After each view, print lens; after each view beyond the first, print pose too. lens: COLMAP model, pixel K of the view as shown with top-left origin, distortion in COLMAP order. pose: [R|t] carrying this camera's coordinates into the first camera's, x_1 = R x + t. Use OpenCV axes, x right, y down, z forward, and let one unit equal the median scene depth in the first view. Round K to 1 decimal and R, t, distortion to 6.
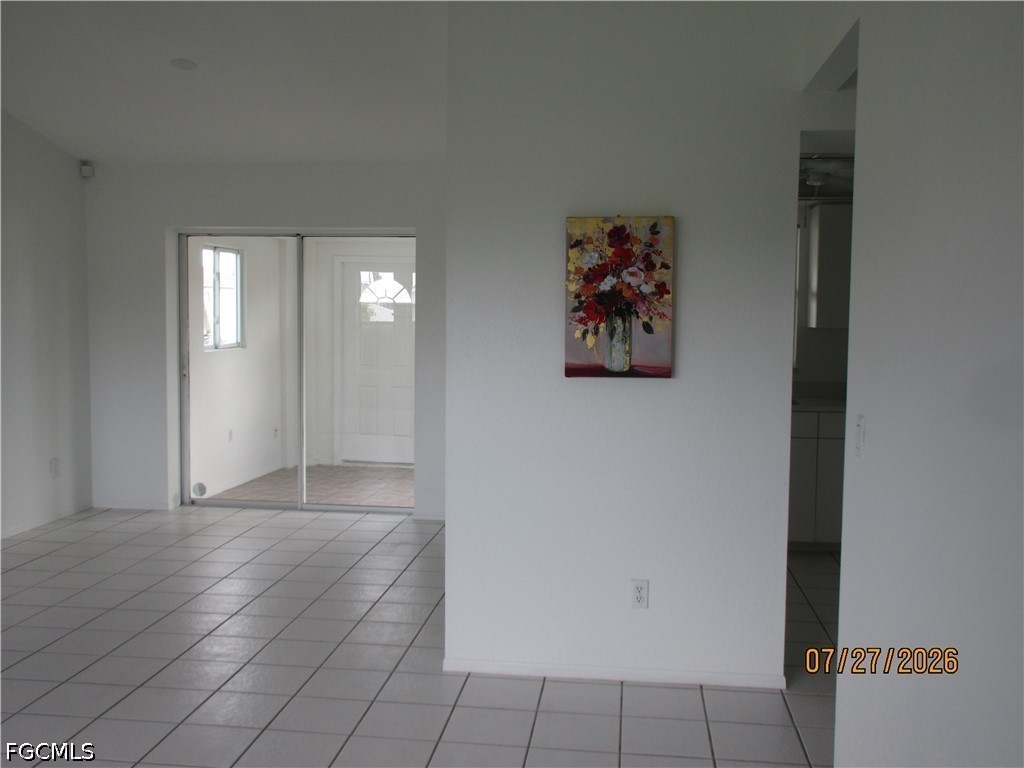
lens RADIAL K [[1031.0, 0, 513.5], [0, 1031.0, 386.1], [0, 0, 1]] dist [0.018281, 0.000000]
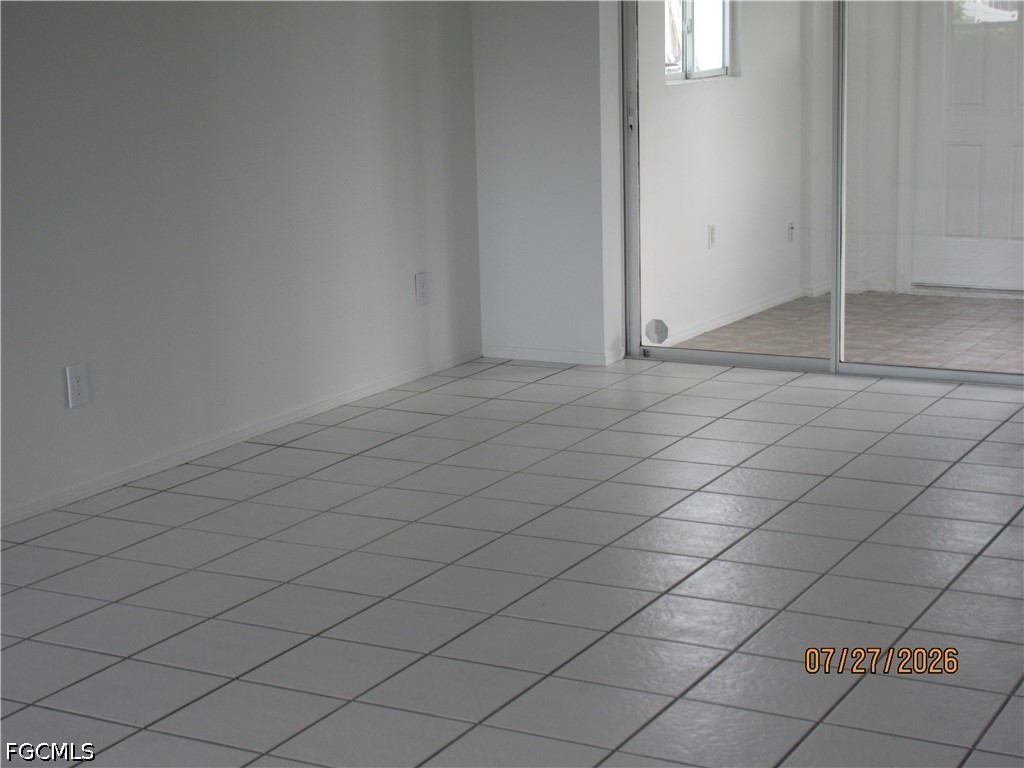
lens RADIAL K [[1826.1, 0, 513.3], [0, 1826.1, 387.5], [0, 0, 1]] dist [0.020227, 0.000000]
pose [[0.929538, 0.036823, -0.366884, -0.011309], [0.010197, 0.992053, 0.125405, 0.005509], [0.368586, -0.120310, 0.921775, 0.054737]]
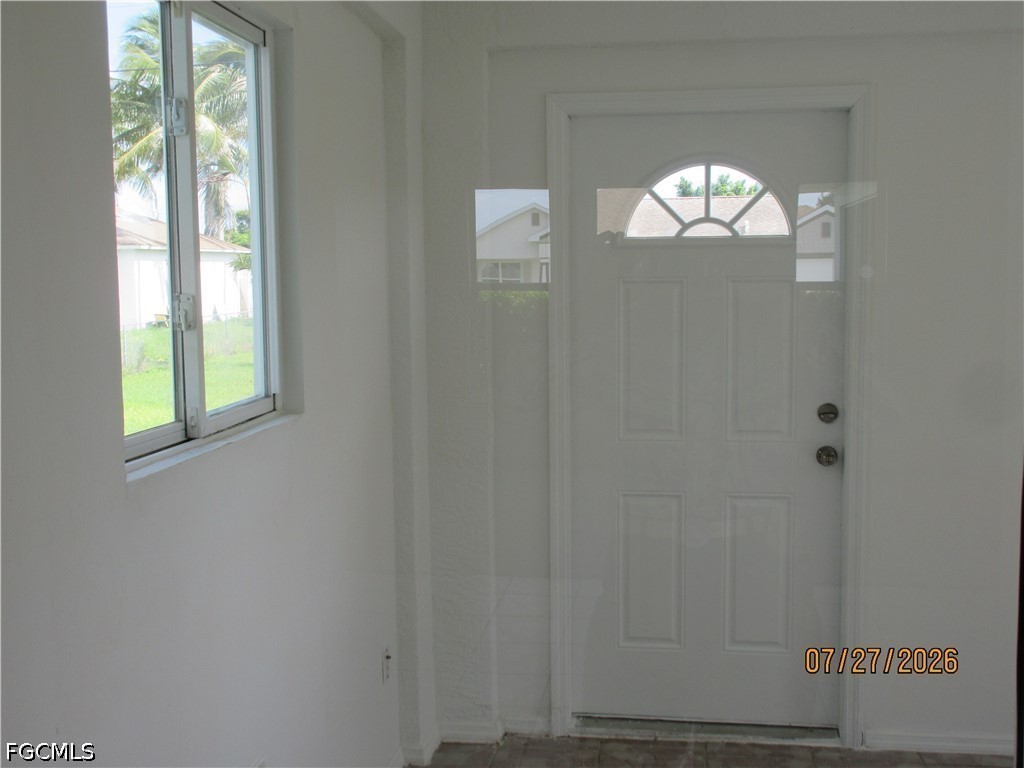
lens RADIAL K [[1192.2, 0, 511.6], [0, 1192.2, 387.1], [0, 0, 1]] dist [-0.006473, 0.000000]
pose [[0.999633, -0.021425, -0.016567, -0.276998], [0.021818, 0.999477, 0.023889, -0.068265], [0.016047, -0.024241, 0.999577, 0.965582]]
